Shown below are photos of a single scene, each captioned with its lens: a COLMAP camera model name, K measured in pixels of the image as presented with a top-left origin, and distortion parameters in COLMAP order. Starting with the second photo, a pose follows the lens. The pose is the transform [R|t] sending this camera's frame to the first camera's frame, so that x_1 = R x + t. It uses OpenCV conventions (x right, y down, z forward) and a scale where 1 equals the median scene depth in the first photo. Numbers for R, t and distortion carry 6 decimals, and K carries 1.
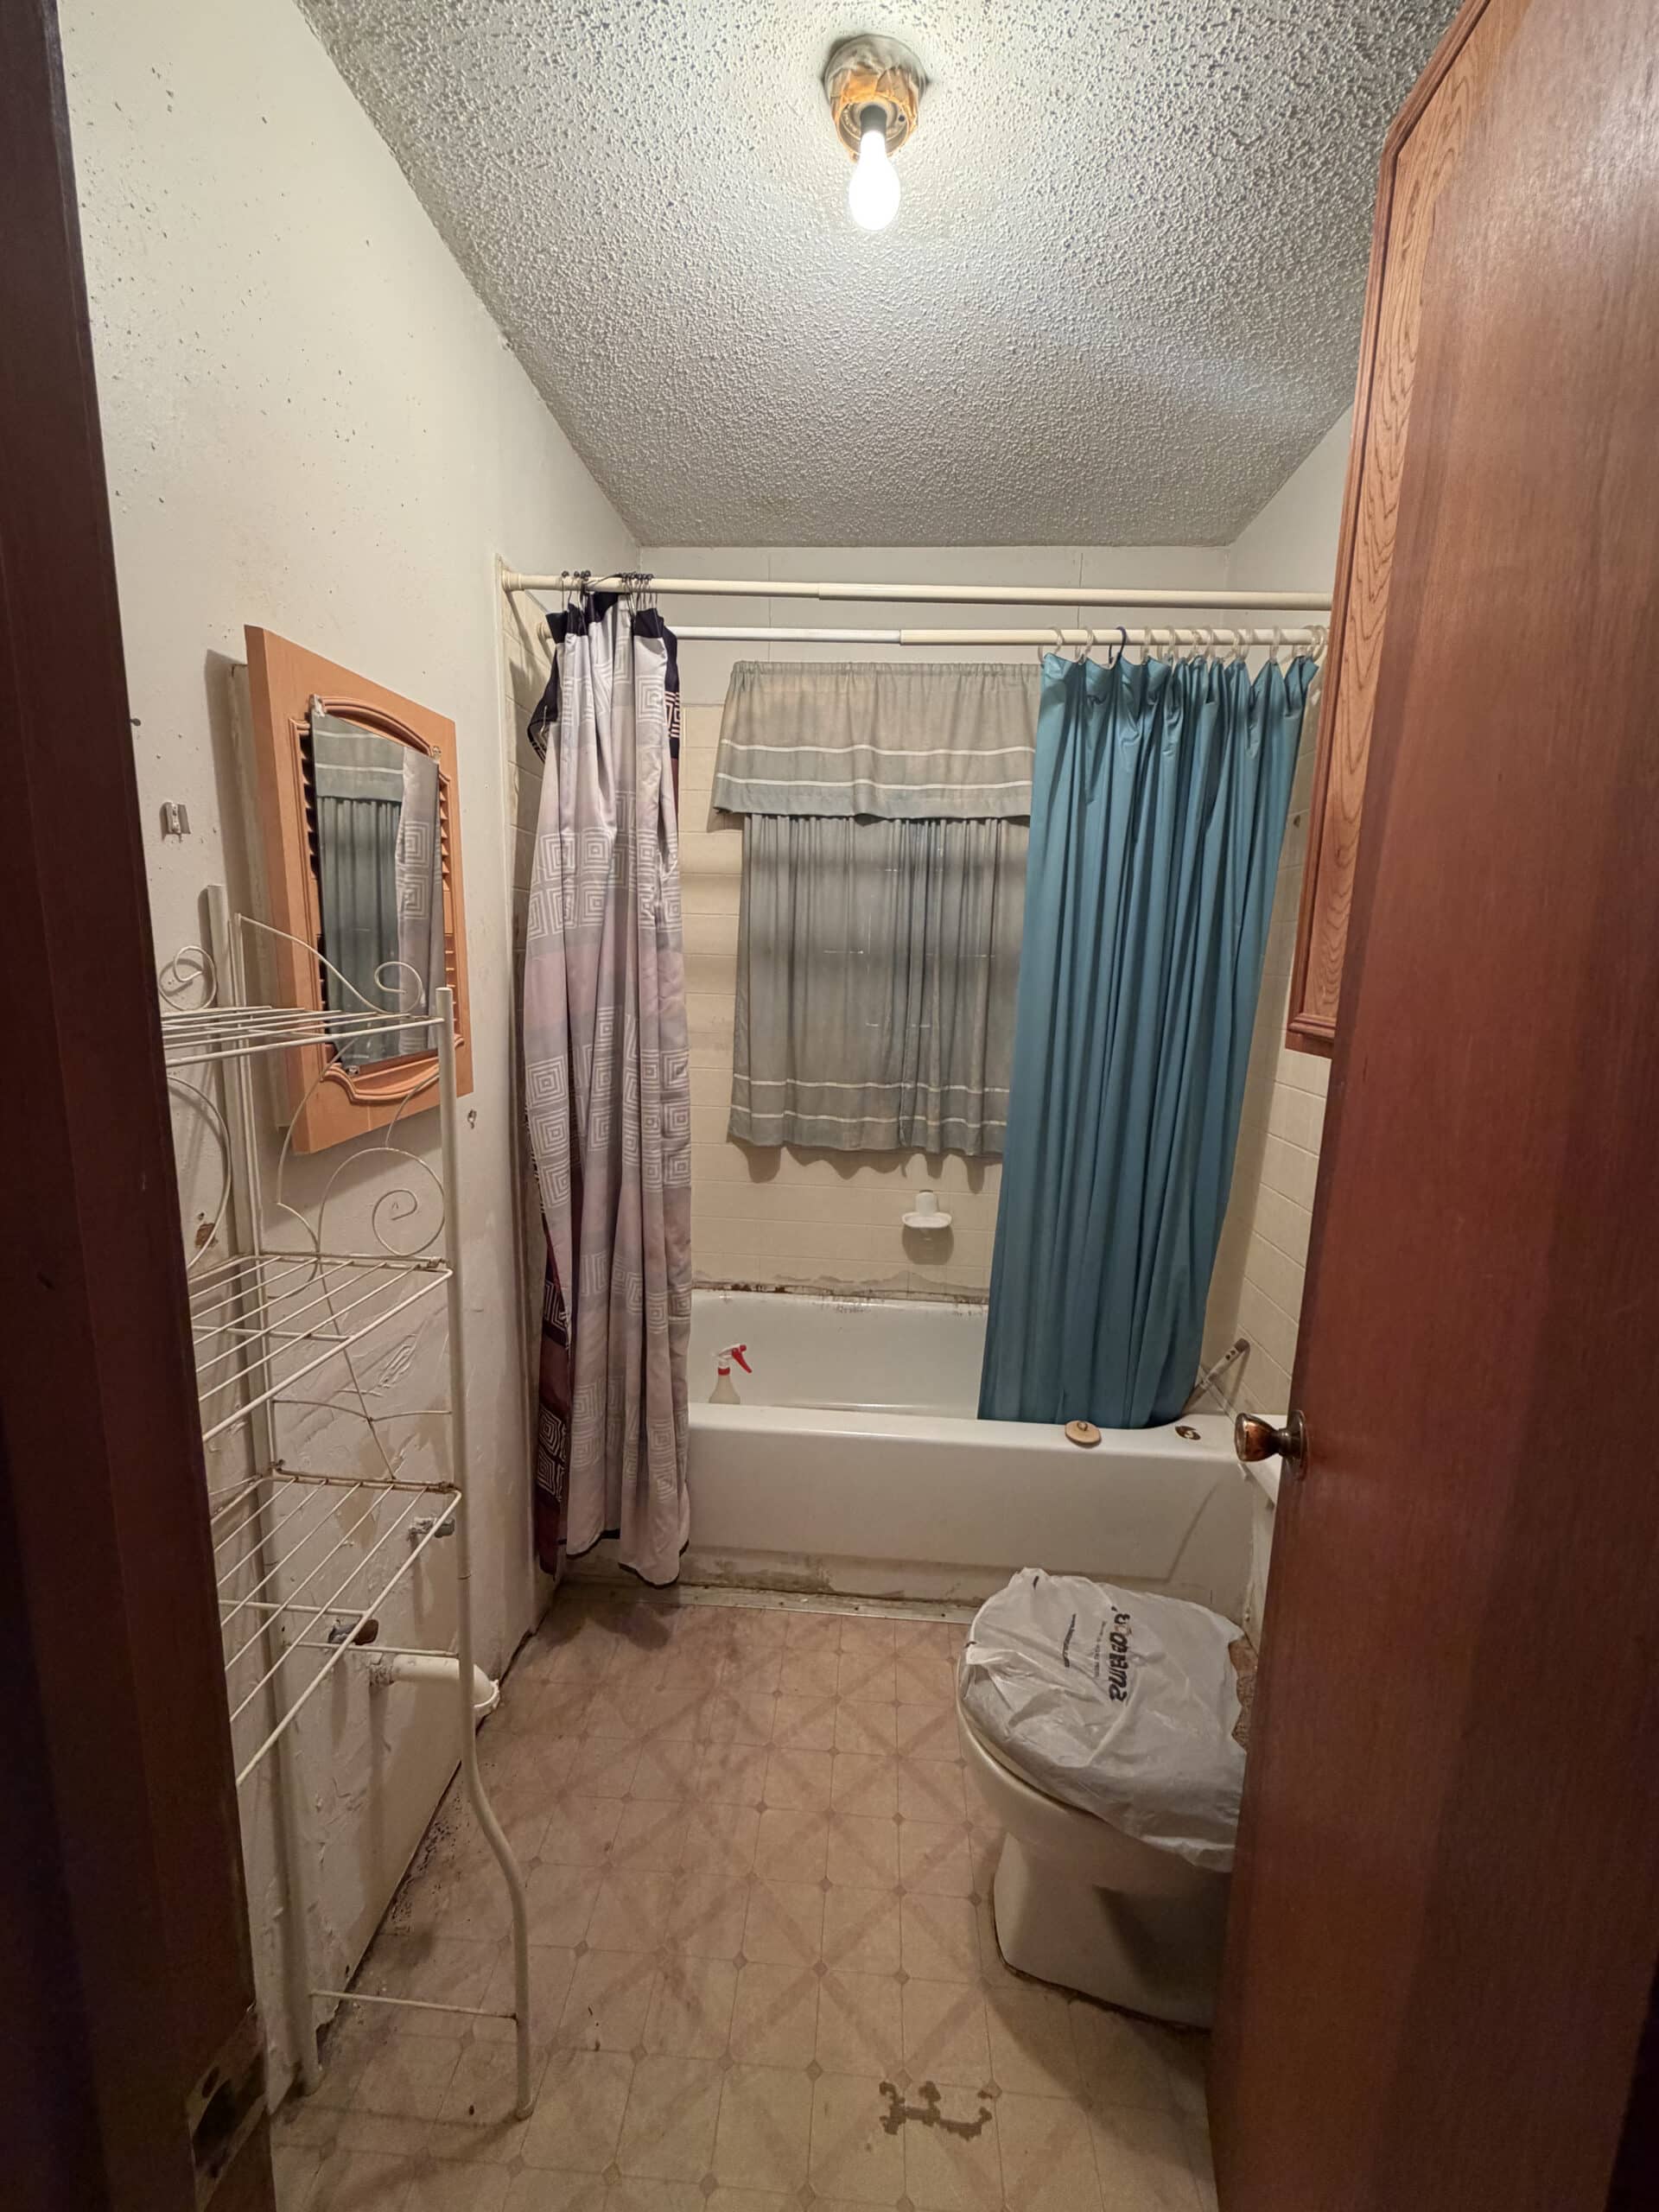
lens RADIAL K [[880.6, 0, 826.4], [0, 880.6, 1098.0], [0, 0, 1]] dist [0.002663, -0.000680]
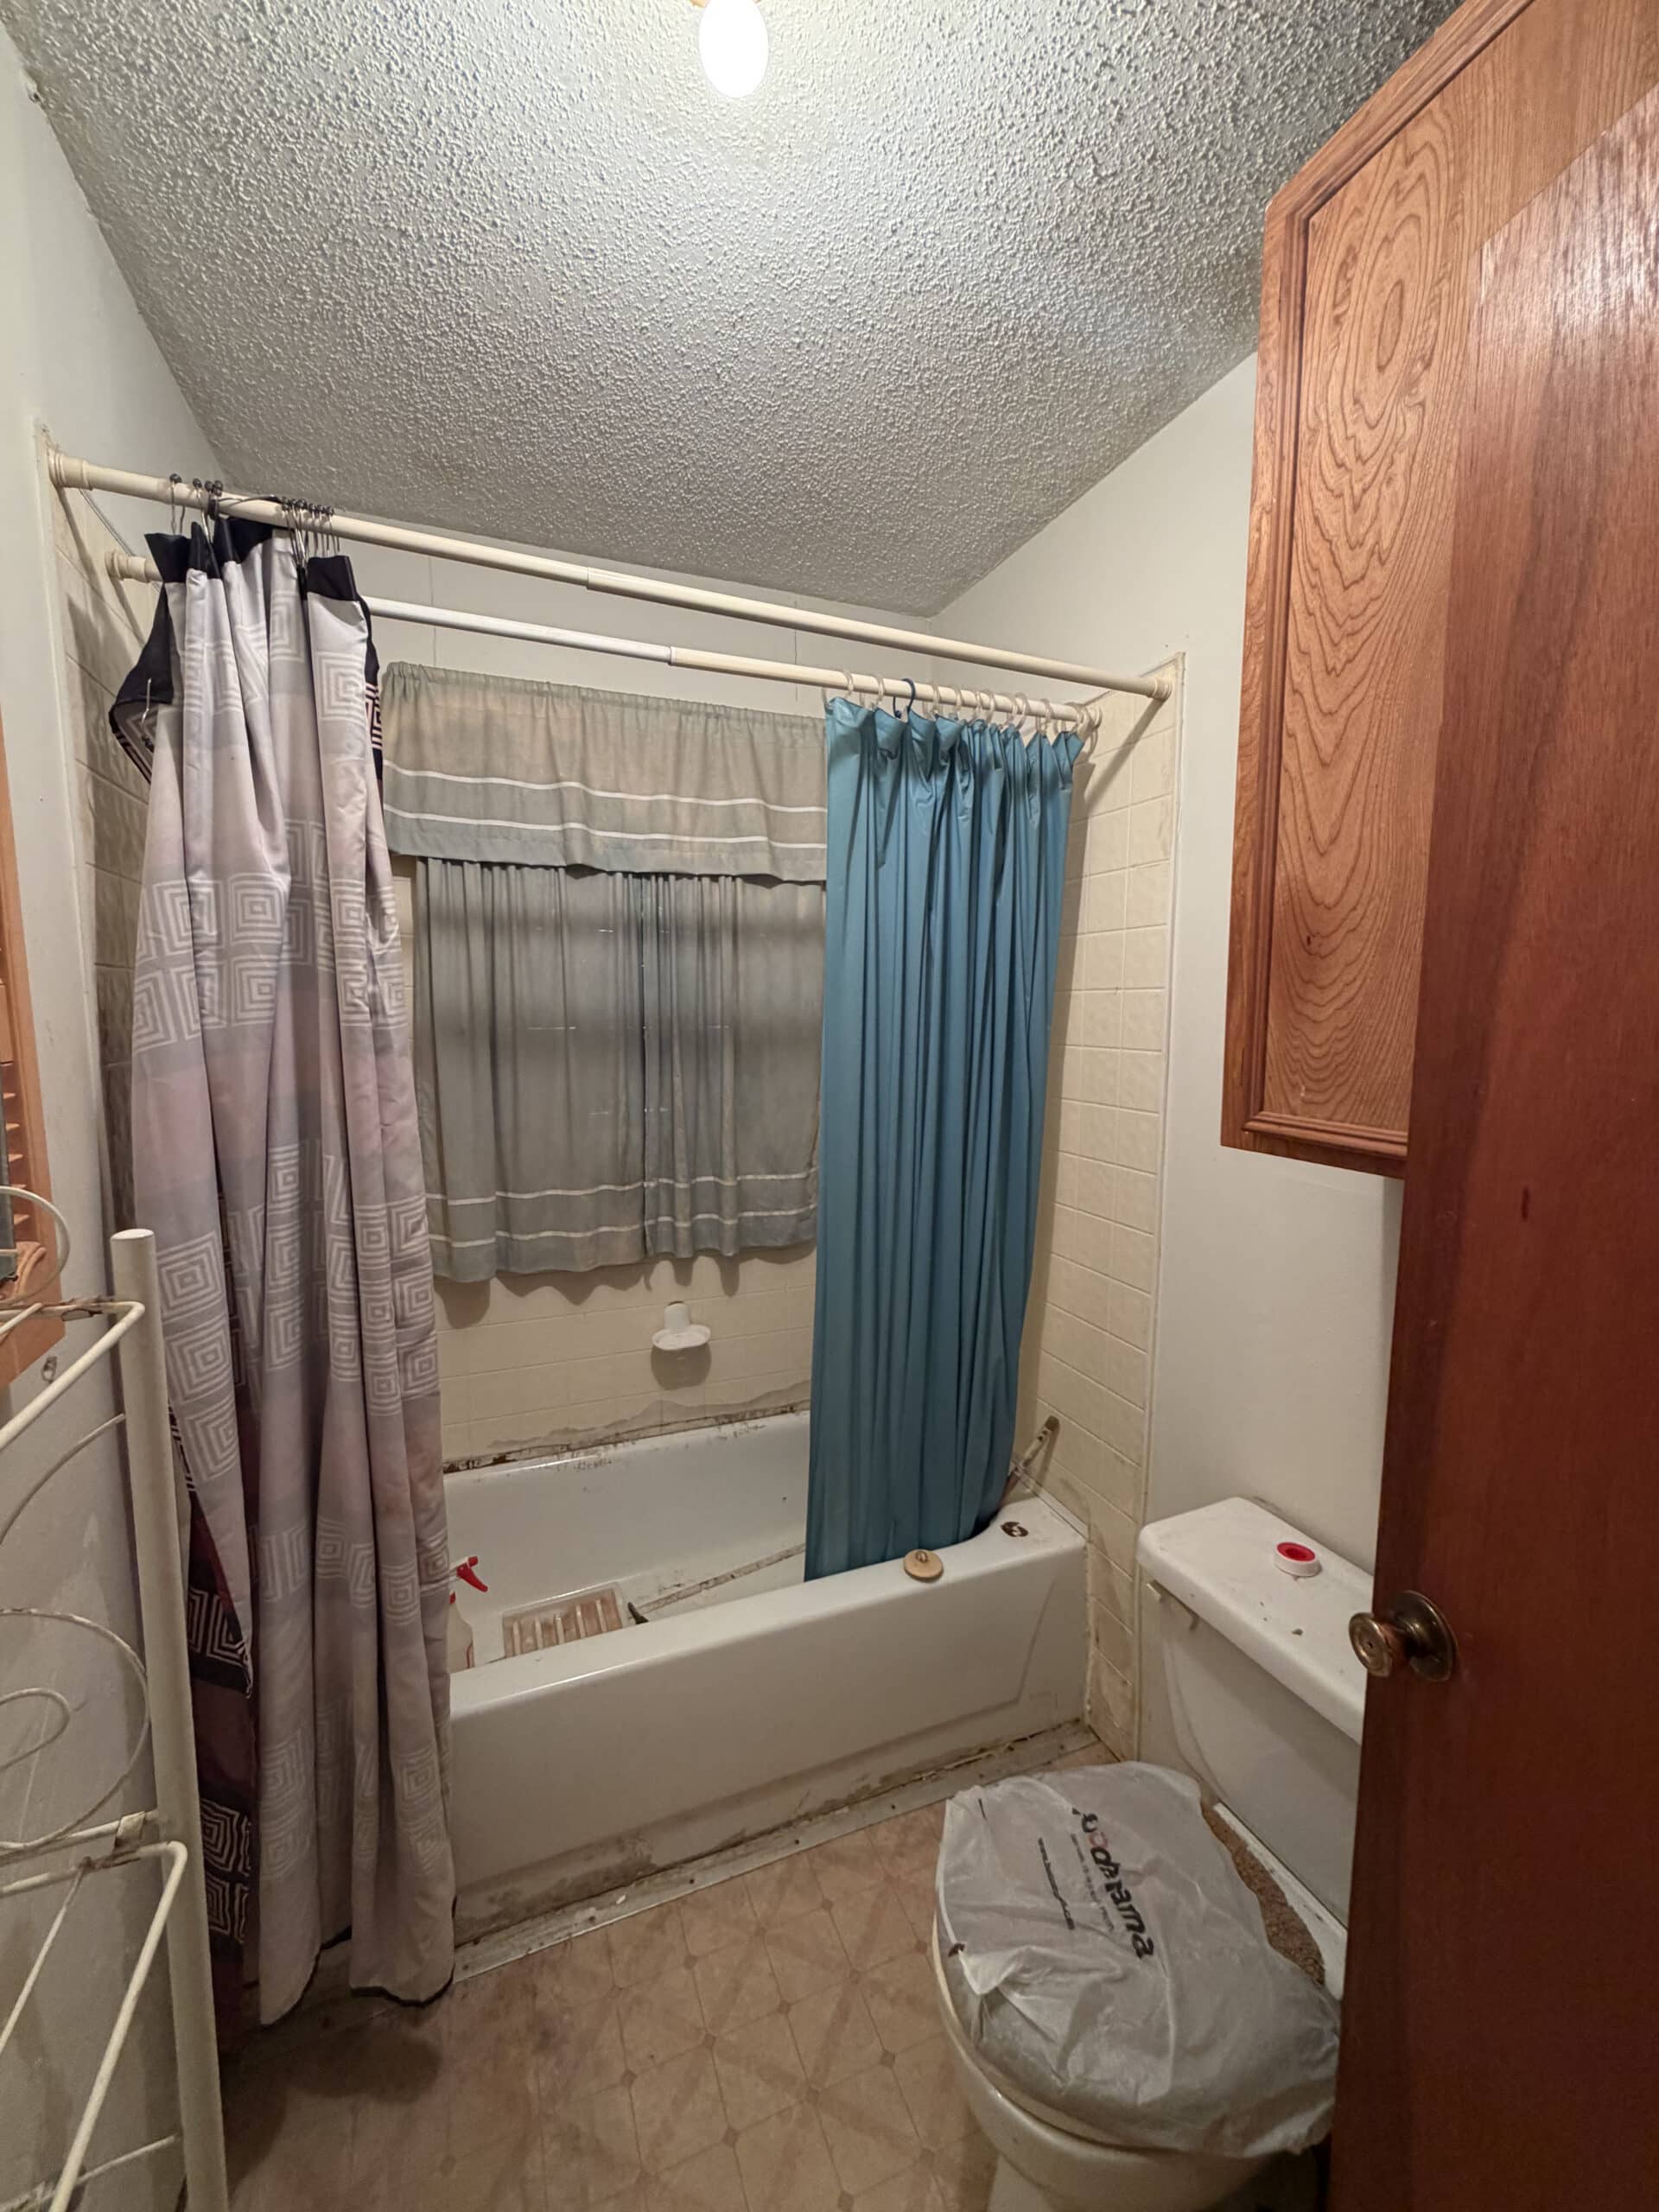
lens RADIAL K [[880.6, 0, 825.5], [0, 880.6, 1097.9], [0, 0, 1]] dist [0.002663, -0.000680]
pose [[0.900290, -0.071021, 0.429458, -0.167263], [0.093140, 0.995180, -0.030675, -0.080607], [-0.425210, 0.067616, 0.902566, 0.238751]]
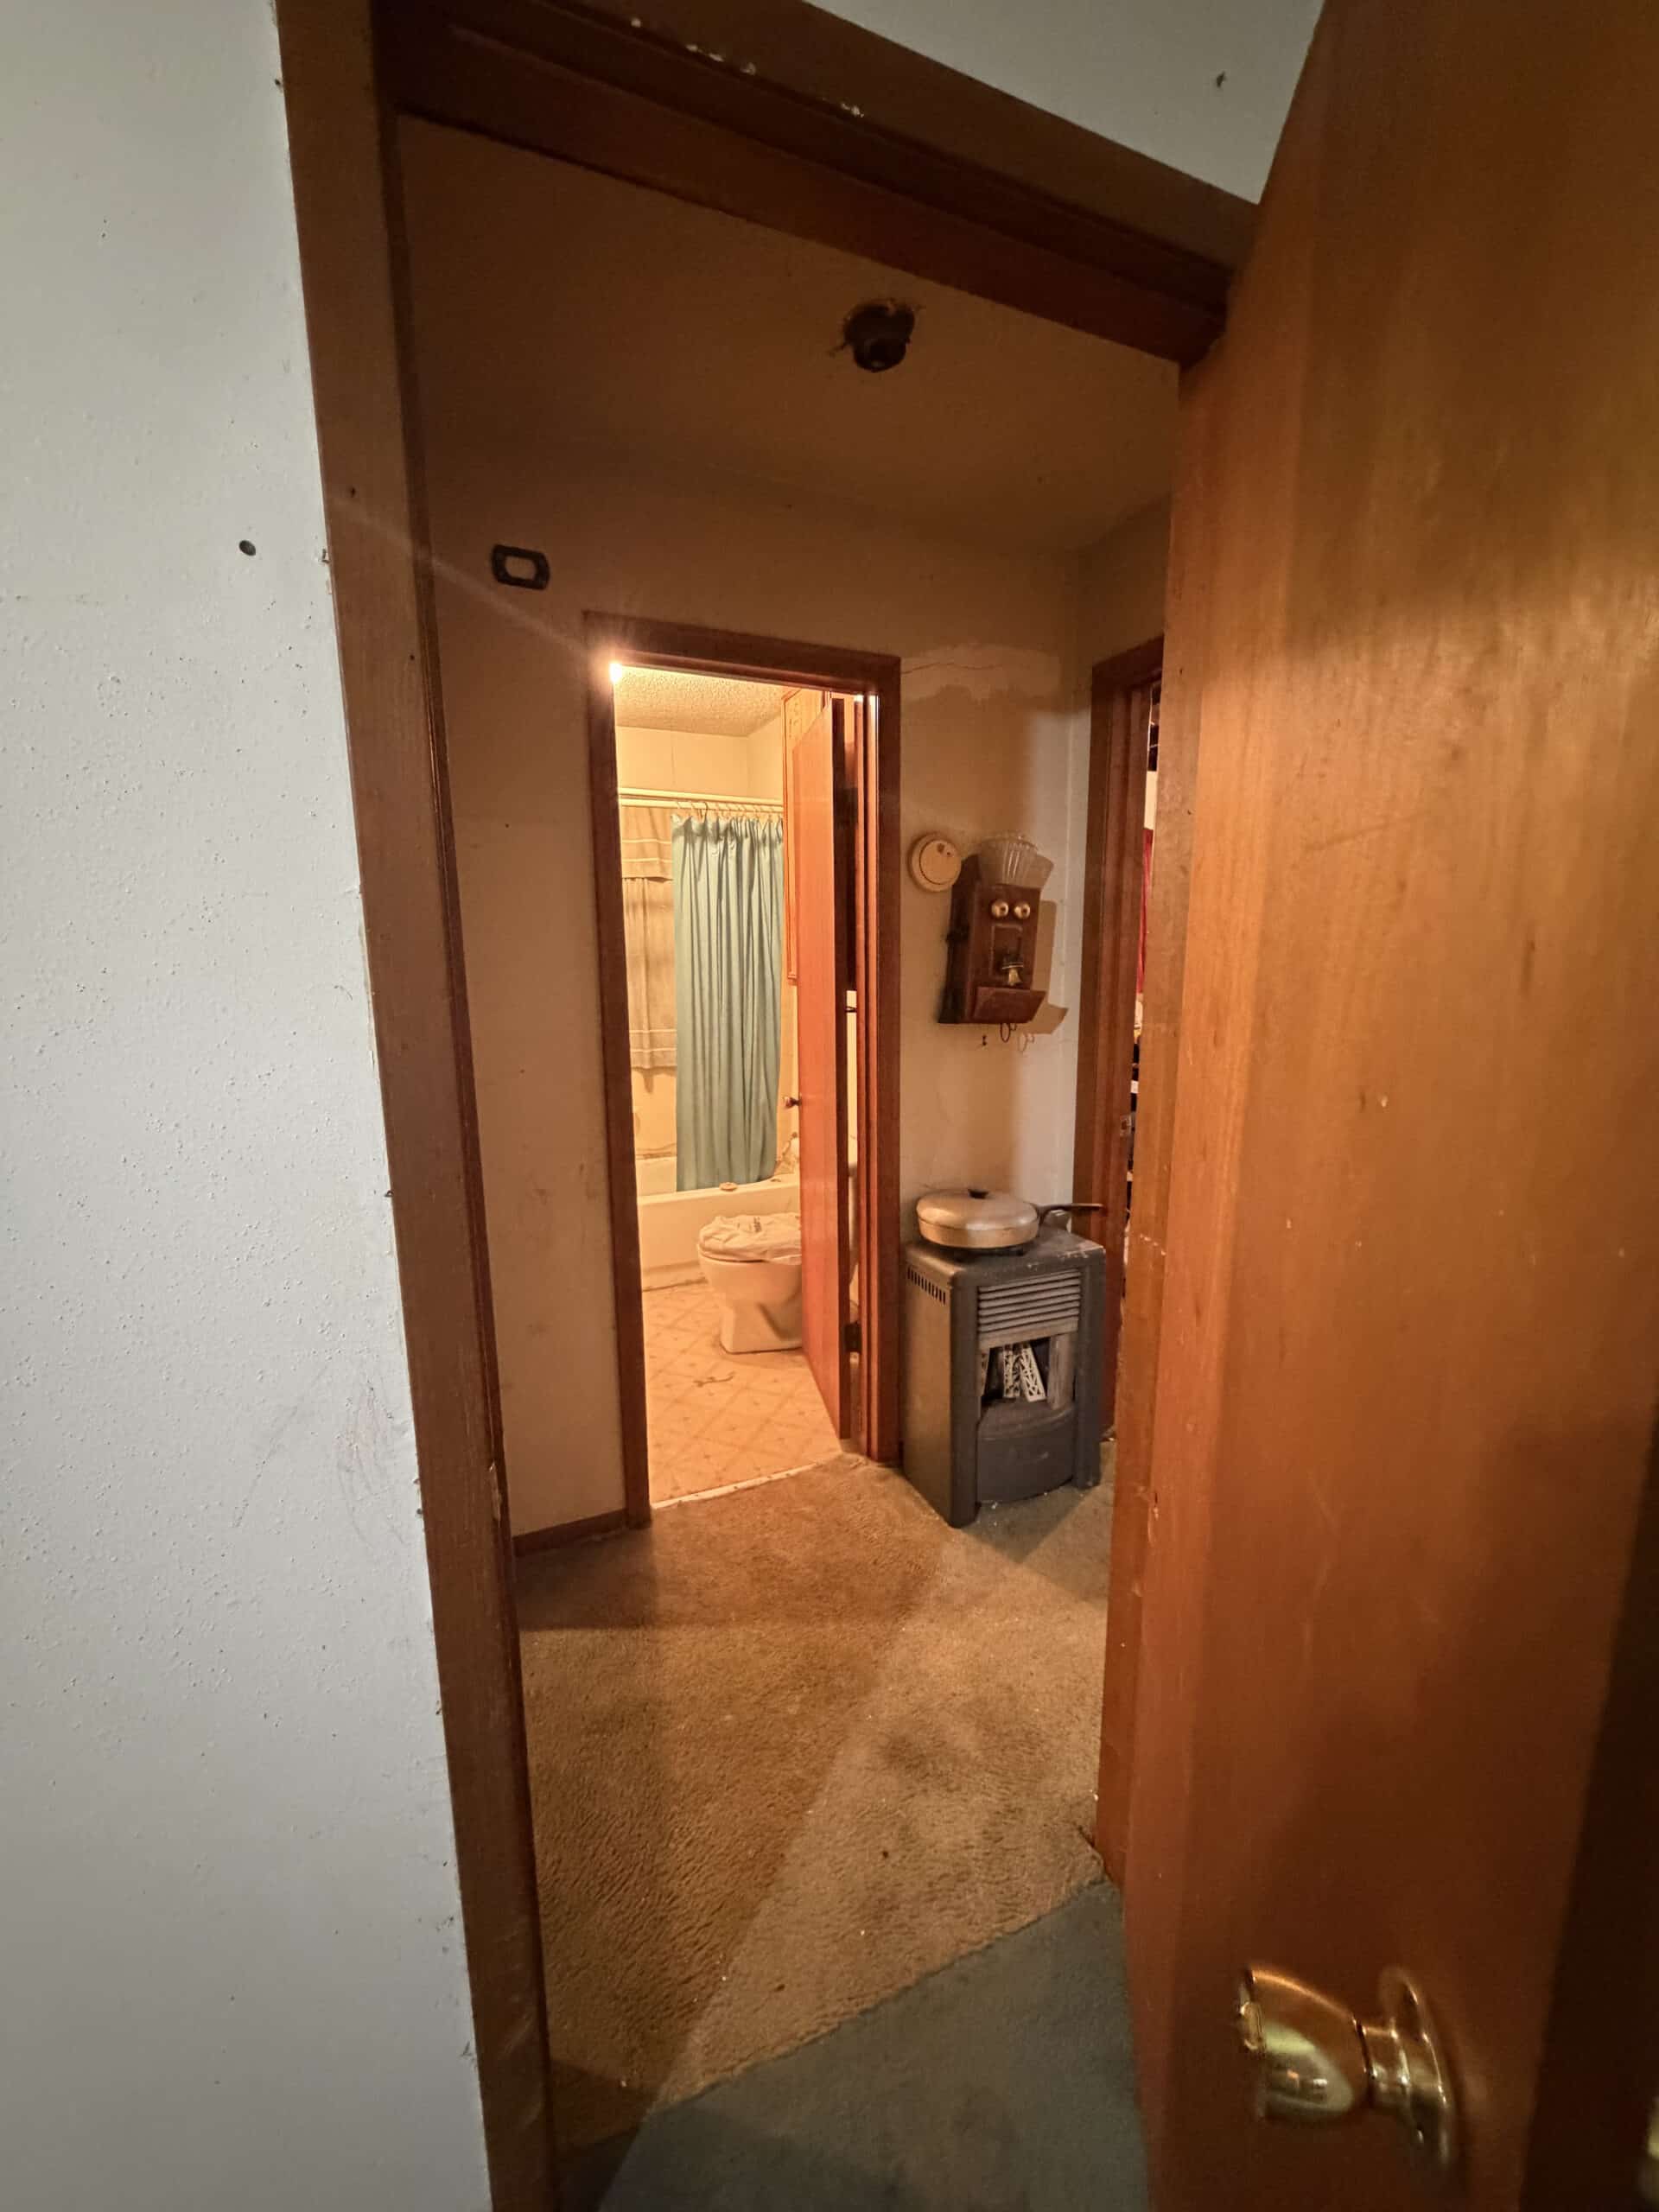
lens RADIAL K [[880.6, 0, 820.6], [0, 880.6, 1105.5], [0, 0, 1]] dist [0.002663, -0.000680]
pose [[0.889997, -0.116929, 0.440718, -0.456783], [0.109004, 0.993095, 0.043357, 0.146665], [-0.442745, 0.009452, 0.896598, -1.066633]]
